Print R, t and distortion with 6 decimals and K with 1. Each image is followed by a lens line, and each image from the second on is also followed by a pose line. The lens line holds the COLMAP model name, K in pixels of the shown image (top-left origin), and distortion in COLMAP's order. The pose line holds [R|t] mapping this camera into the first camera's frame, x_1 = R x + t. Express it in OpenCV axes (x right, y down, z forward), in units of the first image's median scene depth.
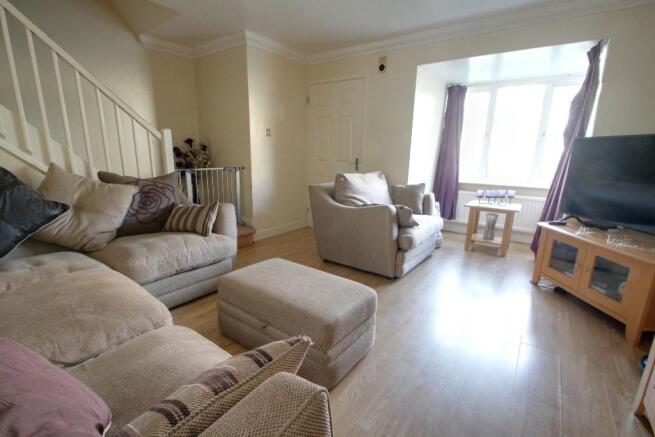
lens RADIAL K [[304.6, 0, 324.3], [0, 304.6, 224.1], [0, 0, 1]] dist [0.009728, -0.014973]
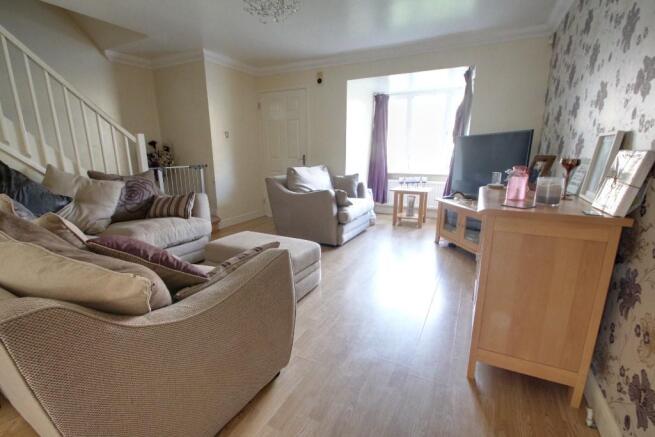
lens RADIAL K [[304.6, 0, 324.3], [0, 304.6, 224.1], [0, 0, 1]] dist [0.009728, -0.014973]
pose [[0.986930, -0.057306, 0.150613, -0.014284], [0.056277, 0.998354, 0.011086, 0.065690], [-0.151000, -0.002465, 0.988531, -0.280970]]
